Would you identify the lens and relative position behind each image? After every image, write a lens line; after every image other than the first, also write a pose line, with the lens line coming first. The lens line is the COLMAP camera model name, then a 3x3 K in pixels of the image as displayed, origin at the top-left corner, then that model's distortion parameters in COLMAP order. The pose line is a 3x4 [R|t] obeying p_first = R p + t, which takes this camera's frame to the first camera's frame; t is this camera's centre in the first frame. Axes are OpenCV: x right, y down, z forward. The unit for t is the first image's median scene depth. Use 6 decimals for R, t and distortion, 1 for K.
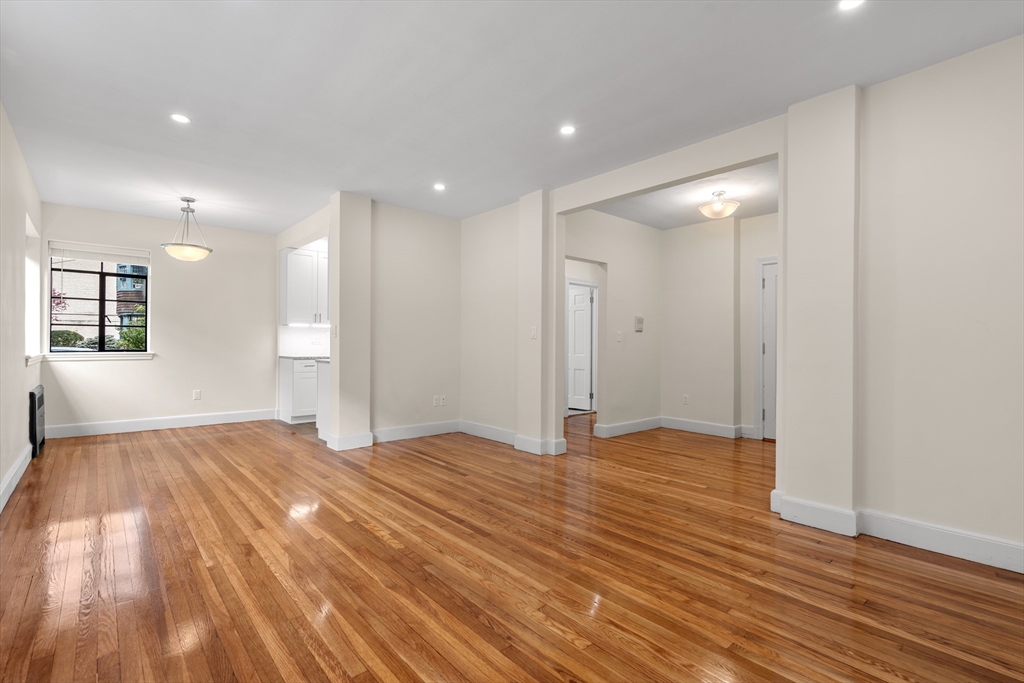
lens RADIAL K [[471.7, 0, 504.4], [0, 471.7, 342.7], [0, 0, 1]] dist [-0.008689, 0.000302]
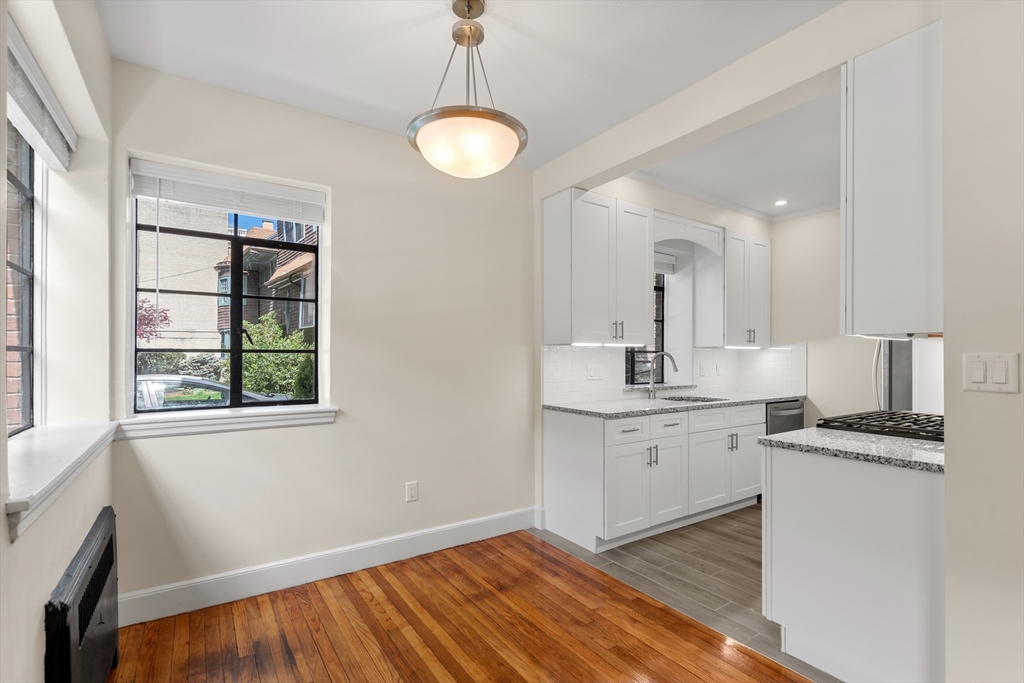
lens RADIAL K [[471.7, 0, 504.4], [0, 471.7, 342.7], [0, 0, 1]] dist [-0.008689, 0.000302]
pose [[0.991018, -0.012428, -0.133152, -0.529255], [0.009177, 0.999645, -0.025003, -0.030747], [0.133415, 0.023556, 0.990780, 0.570086]]
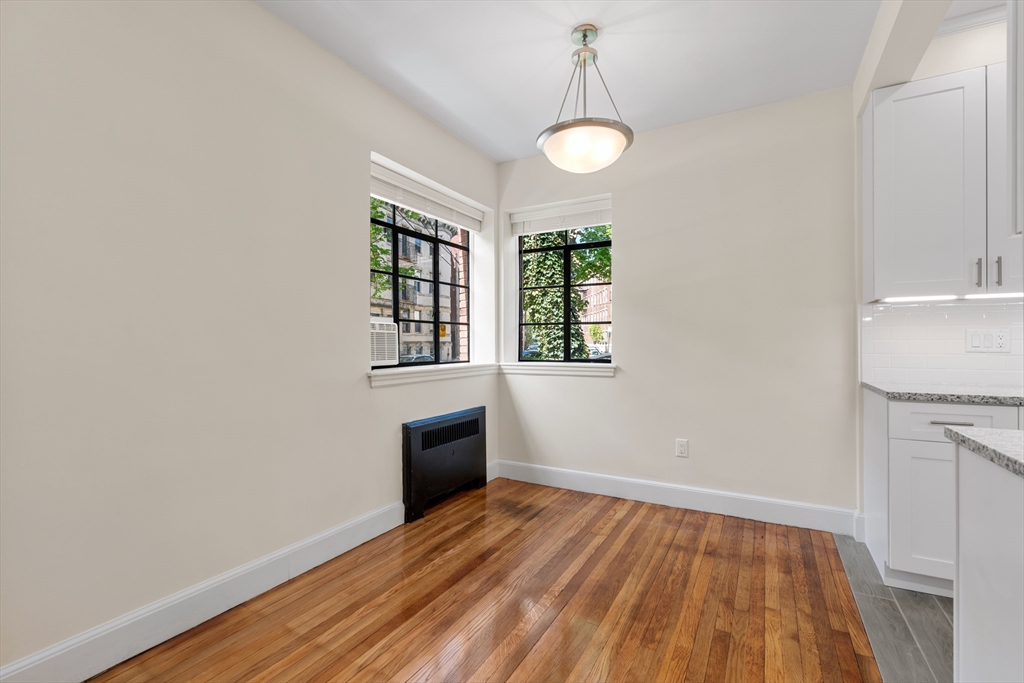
lens RADIAL K [[471.7, 0, 504.4], [0, 471.7, 342.7], [0, 0, 1]] dist [-0.008689, 0.000302]
pose [[0.322615, -0.006043, -0.946511, -0.239033], [0.009110, 0.999953, -0.003279, -0.006555], [0.946487, -0.007565, 0.322655, 0.694461]]
